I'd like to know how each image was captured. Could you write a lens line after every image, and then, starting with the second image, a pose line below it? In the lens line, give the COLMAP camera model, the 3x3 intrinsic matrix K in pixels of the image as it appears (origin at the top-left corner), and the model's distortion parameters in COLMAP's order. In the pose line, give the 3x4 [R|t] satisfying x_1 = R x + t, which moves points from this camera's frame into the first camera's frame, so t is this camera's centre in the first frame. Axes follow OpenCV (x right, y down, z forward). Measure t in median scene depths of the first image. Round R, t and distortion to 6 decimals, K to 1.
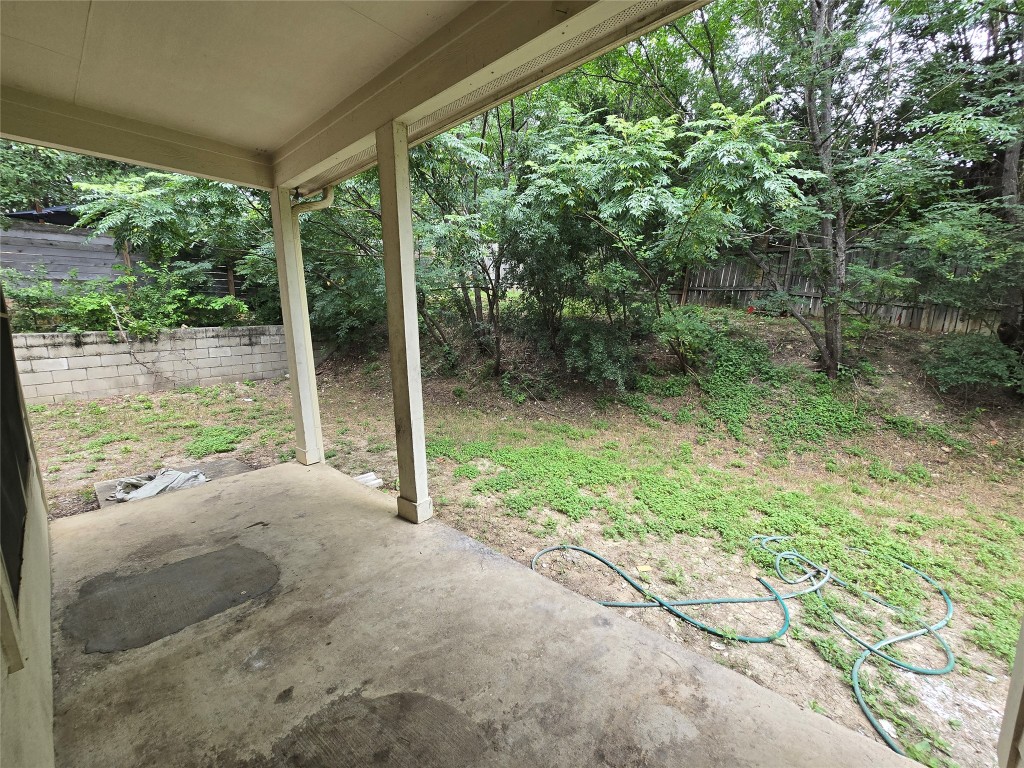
lens RADIAL K [[419.4, 0, 512.4], [0, 419.4, 385.2], [0, 0, 1]] dist [0.000775, 0.000552]
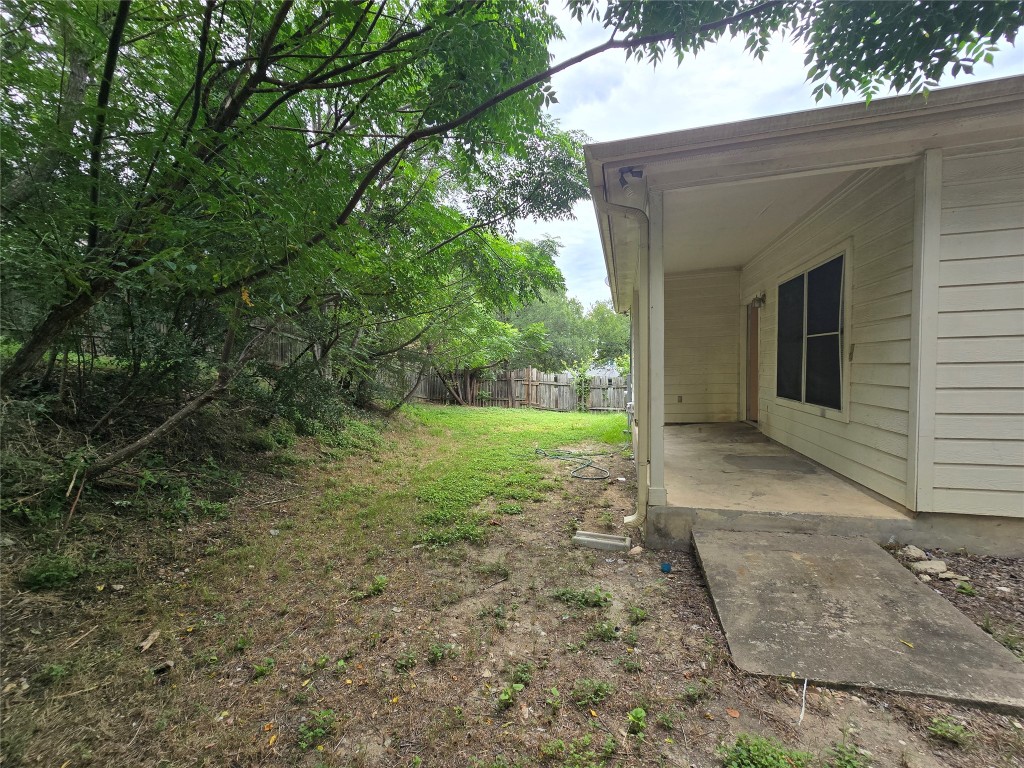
lens RADIAL K [[419.4, 0, 510.5], [0, 419.4, 385.6], [0, 0, 1]] dist [0.000775, 0.000552]
pose [[-0.454623, -0.009374, 0.890635, -1.019428], [0.171890, 0.980224, 0.098058, -0.171860], [-0.873940, 0.197671, -0.444021, 1.460967]]
